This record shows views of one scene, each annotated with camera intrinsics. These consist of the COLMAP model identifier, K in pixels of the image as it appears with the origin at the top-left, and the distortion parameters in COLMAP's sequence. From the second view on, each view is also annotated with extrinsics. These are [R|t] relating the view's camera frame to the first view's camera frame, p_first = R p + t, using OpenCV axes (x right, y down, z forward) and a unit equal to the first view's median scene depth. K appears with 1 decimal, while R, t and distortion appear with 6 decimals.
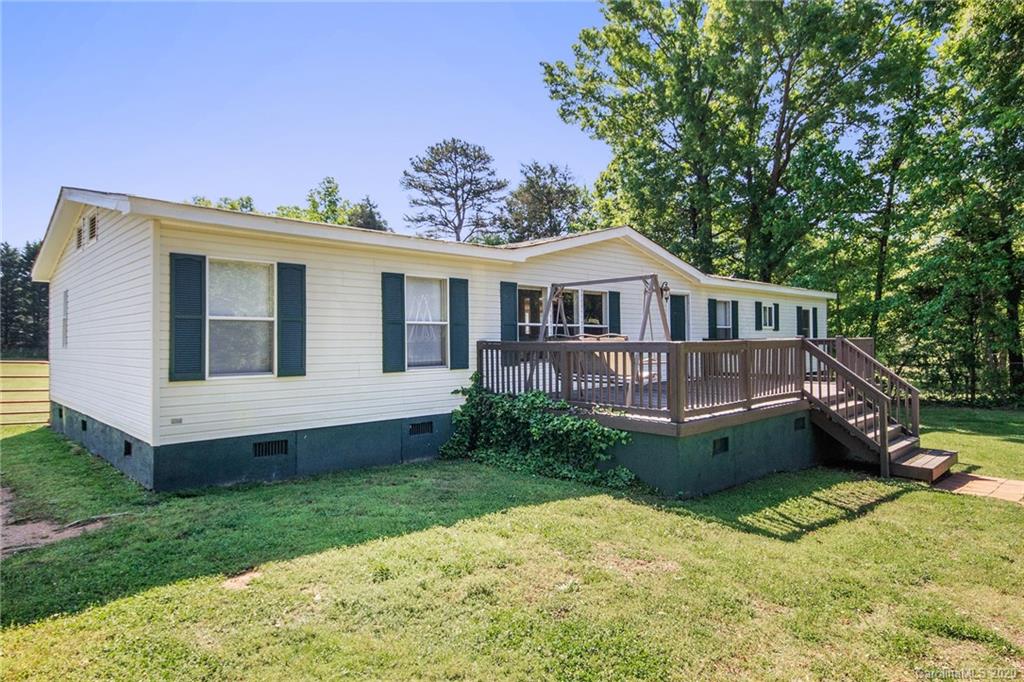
lens RADIAL K [[551.3, 0, 507.3], [0, 551.3, 334.4], [0, 0, 1]] dist [0.002828, 0.000114]
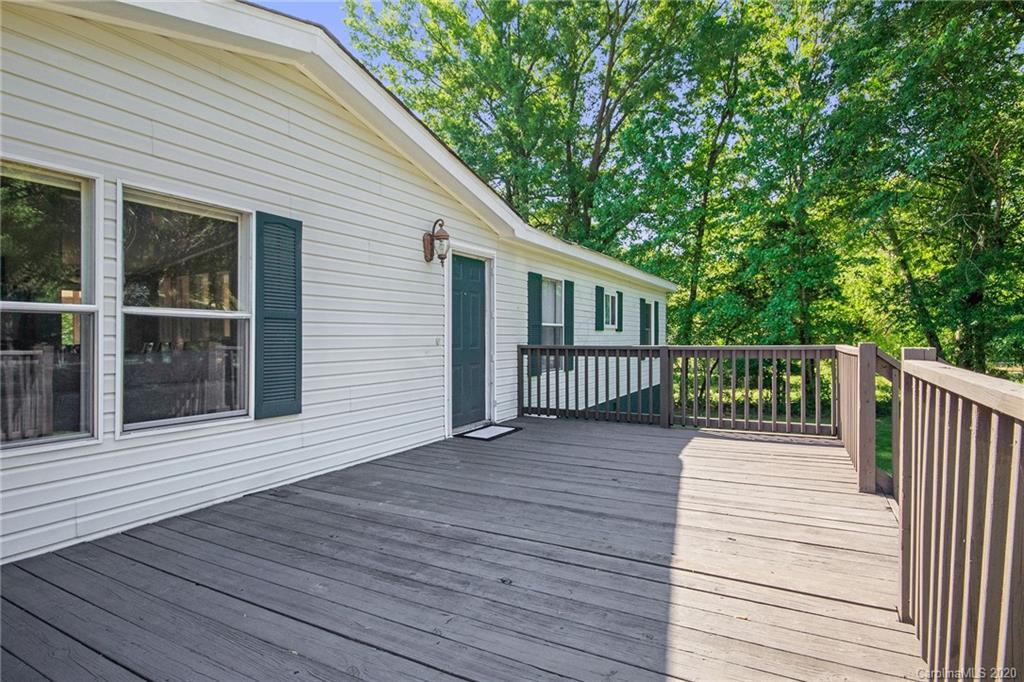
lens RADIAL K [[531.3, 0, 512.2], [0, 531.3, 339.4], [0, 0, 1]] dist [-0.000374, -0.000017]
pose [[0.946539, 0.007930, 0.322493, 0.156632], [-0.013024, 0.999822, 0.013639, -0.004360], [-0.322327, -0.017110, 0.946474, 0.439957]]
